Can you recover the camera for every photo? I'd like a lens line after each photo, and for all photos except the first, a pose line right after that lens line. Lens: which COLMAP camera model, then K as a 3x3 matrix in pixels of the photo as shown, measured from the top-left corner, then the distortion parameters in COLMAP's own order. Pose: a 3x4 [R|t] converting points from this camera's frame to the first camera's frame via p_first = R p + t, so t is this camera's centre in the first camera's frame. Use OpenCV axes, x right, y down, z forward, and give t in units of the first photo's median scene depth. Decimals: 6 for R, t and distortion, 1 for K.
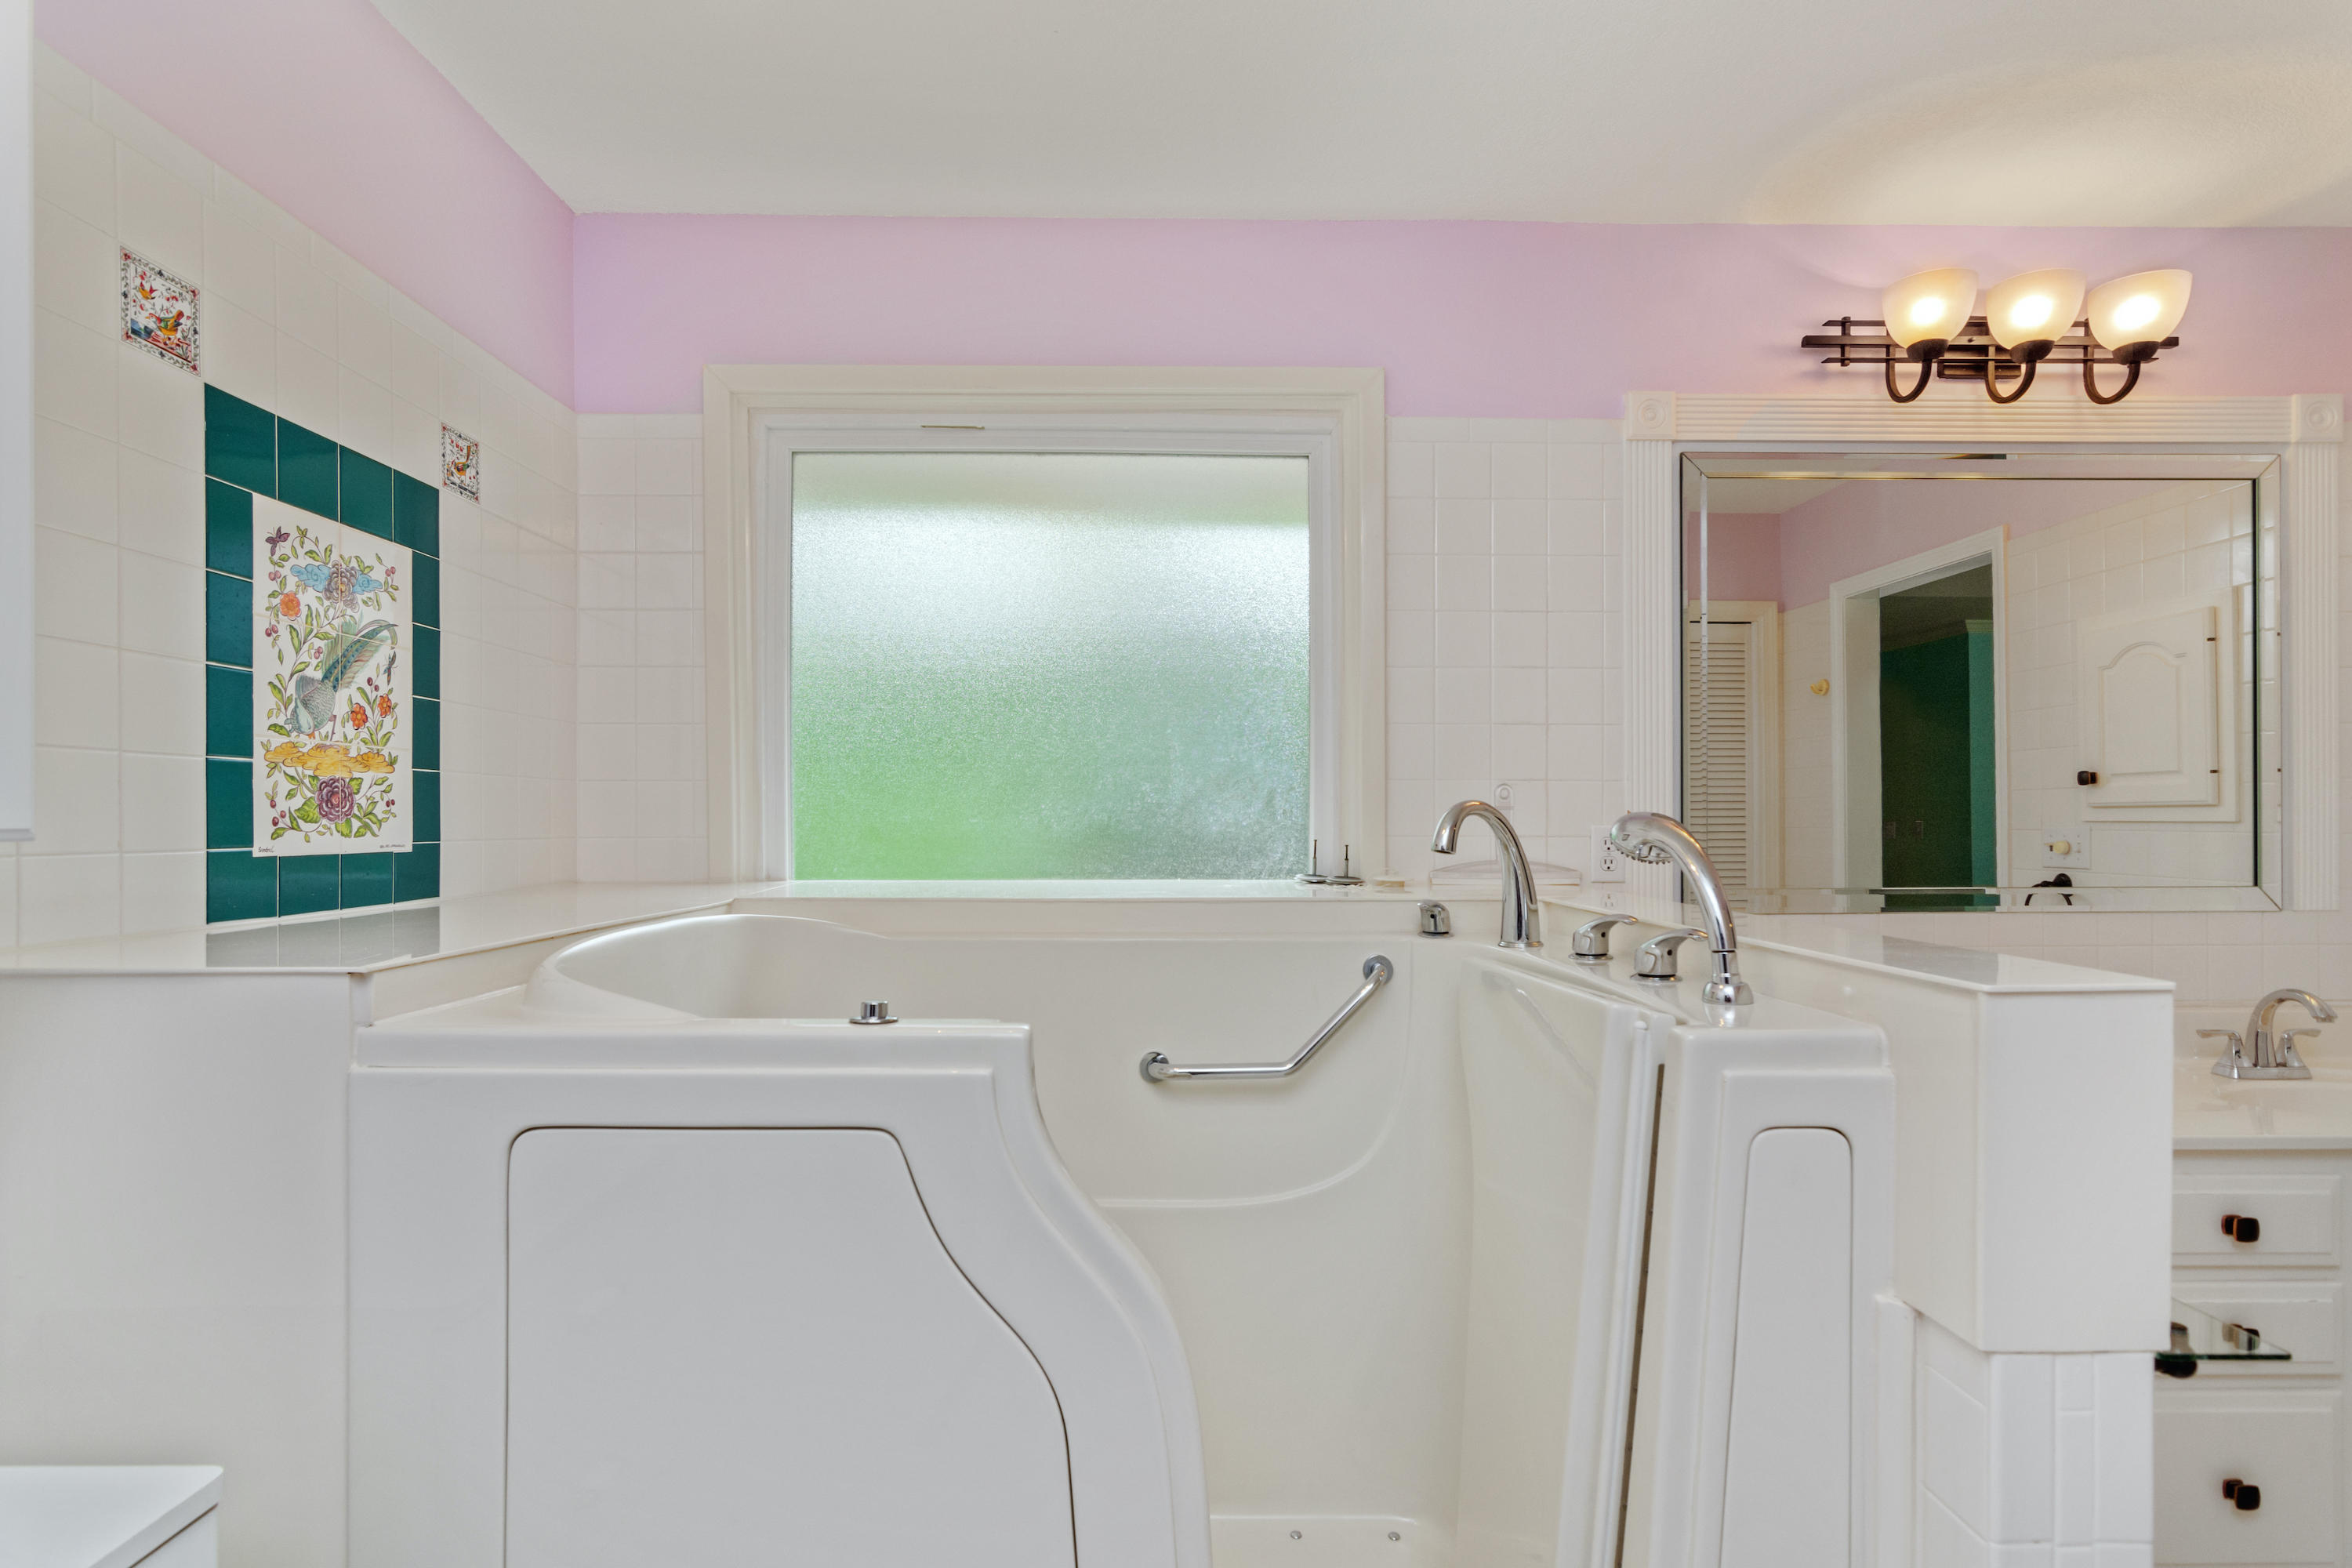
lens RADIAL K [[1145.1, 0, 1140.1], [0, 1145.1, 811.3], [0, 0, 1]] dist [-0.000304, 0.002051]
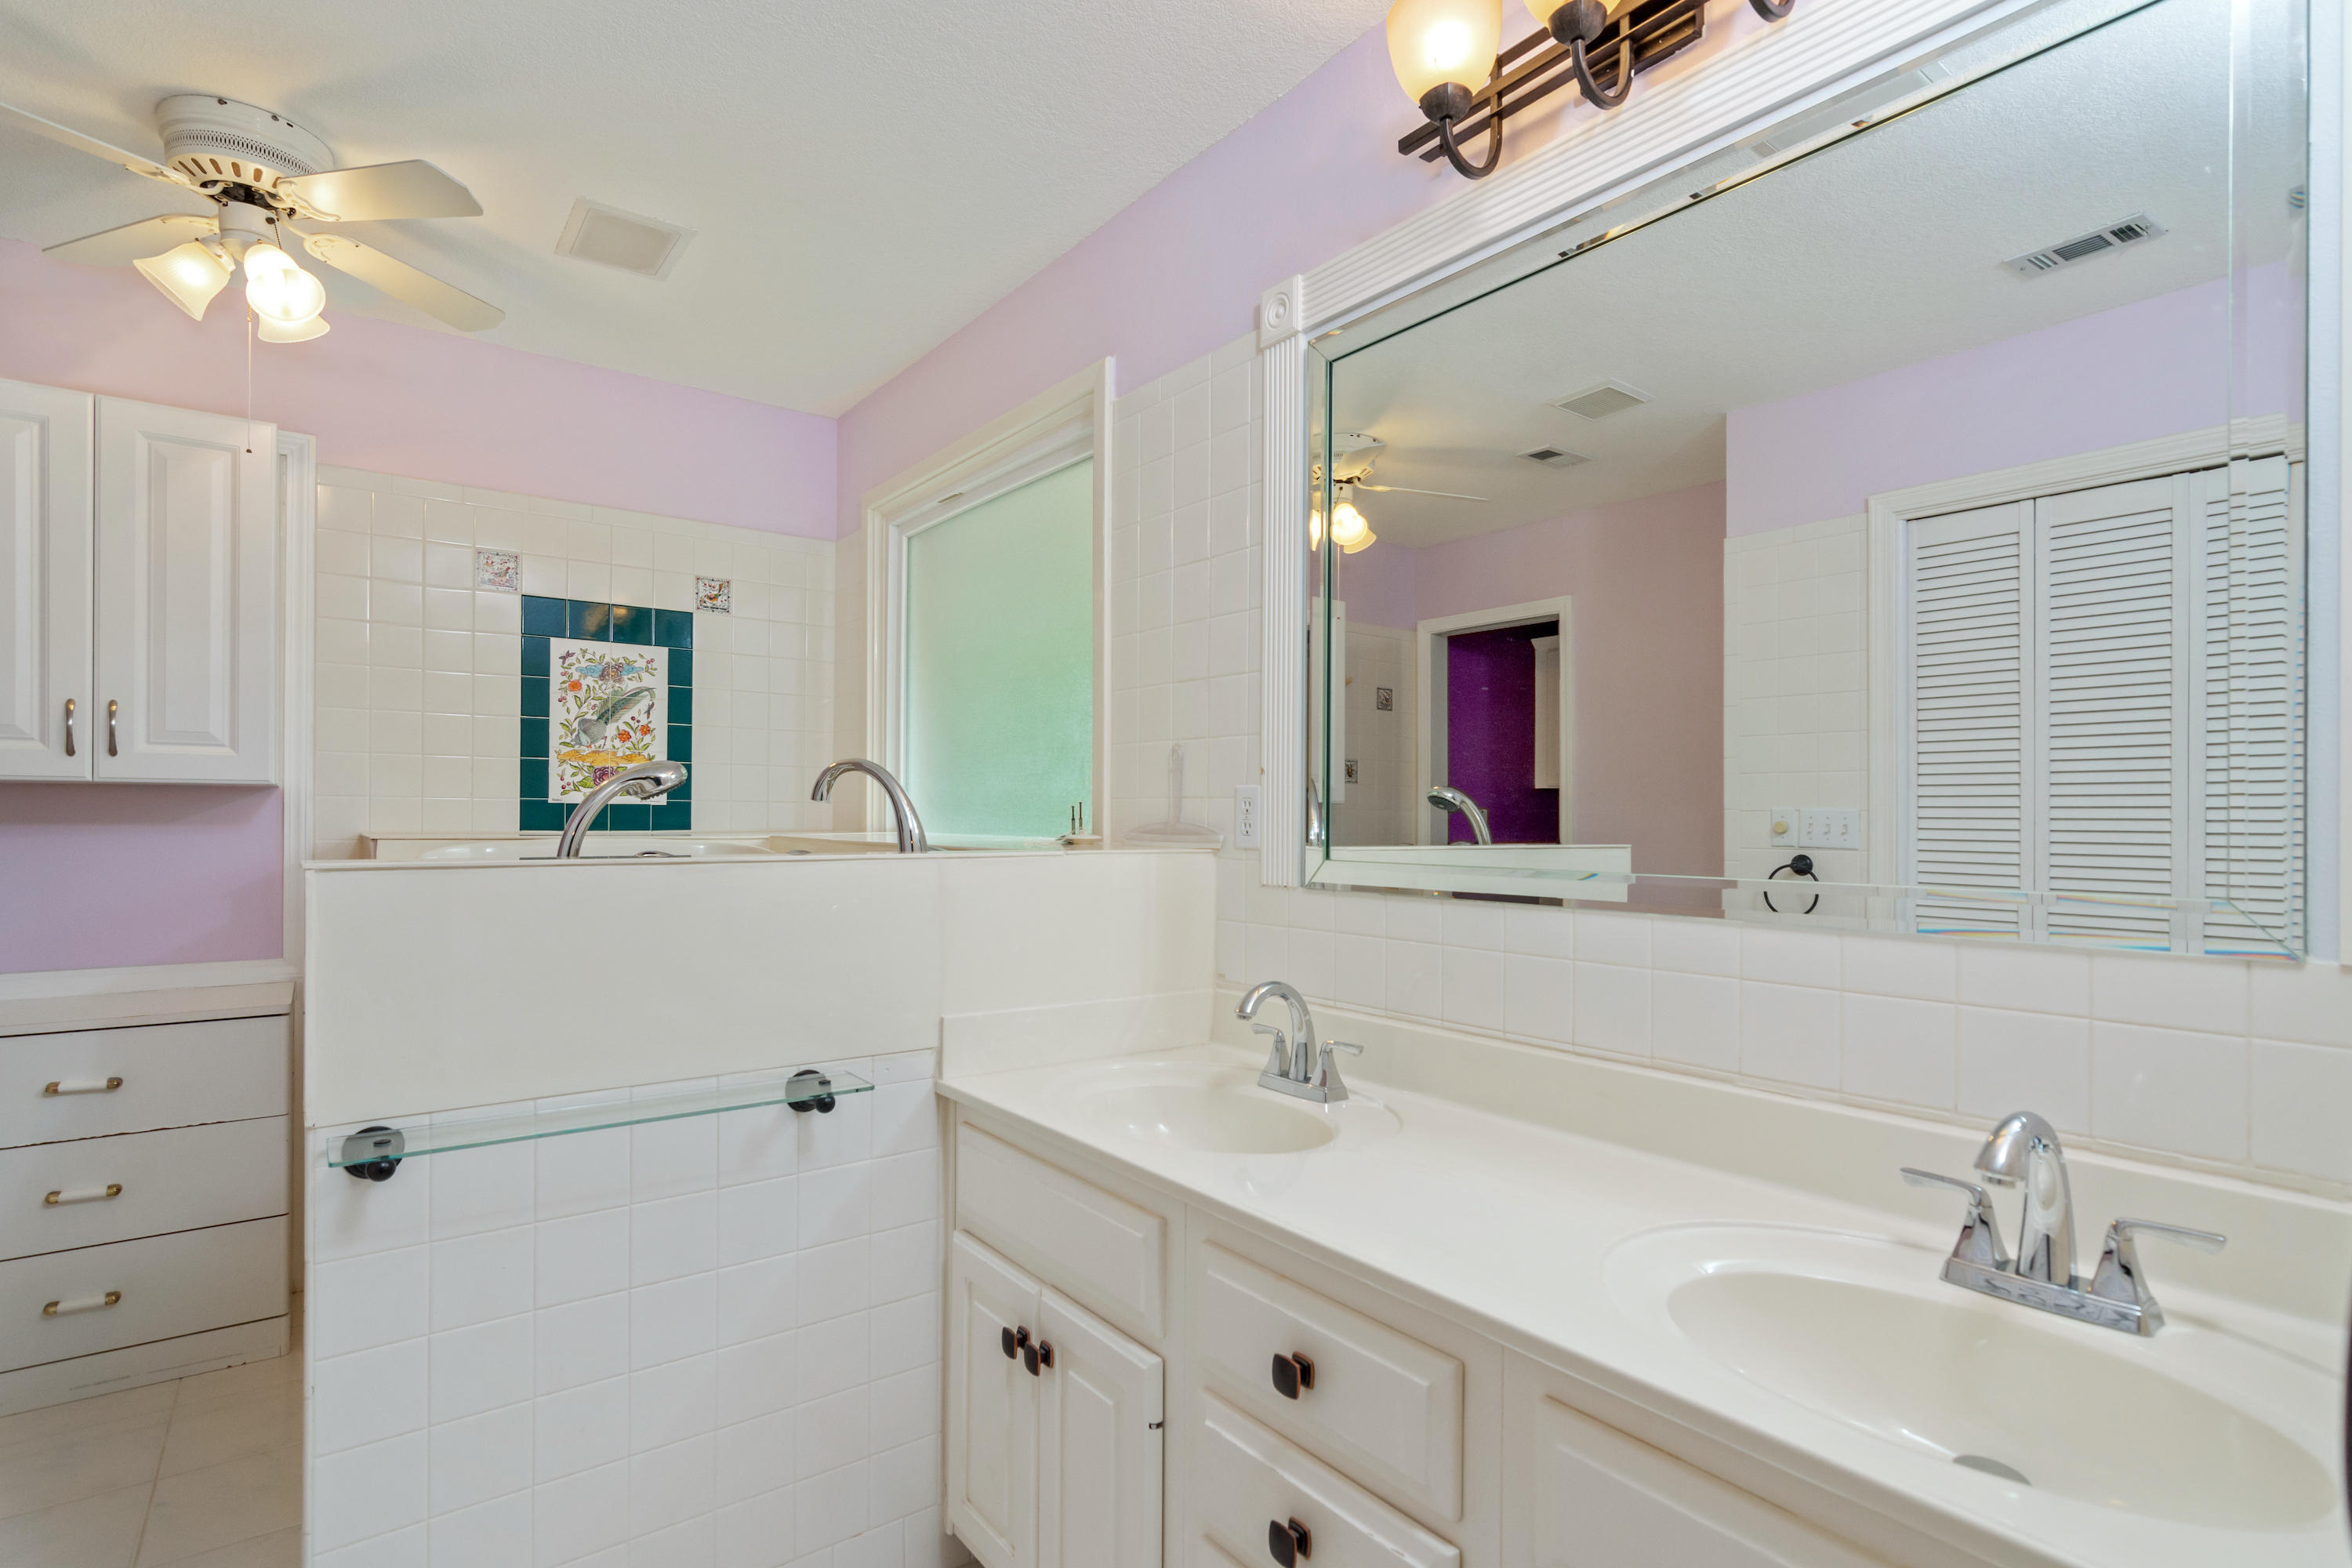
lens RADIAL K [[1145.1, 0, 1170.7], [0, 1145.1, 815.2], [0, 0, 1]] dist [-0.000304, 0.002051]
pose [[0.606609, 0.005589, -0.794981, 1.583968], [-0.004204, 0.999984, 0.003823, 0.046997], [0.794989, 0.001023, 0.606623, 0.567842]]
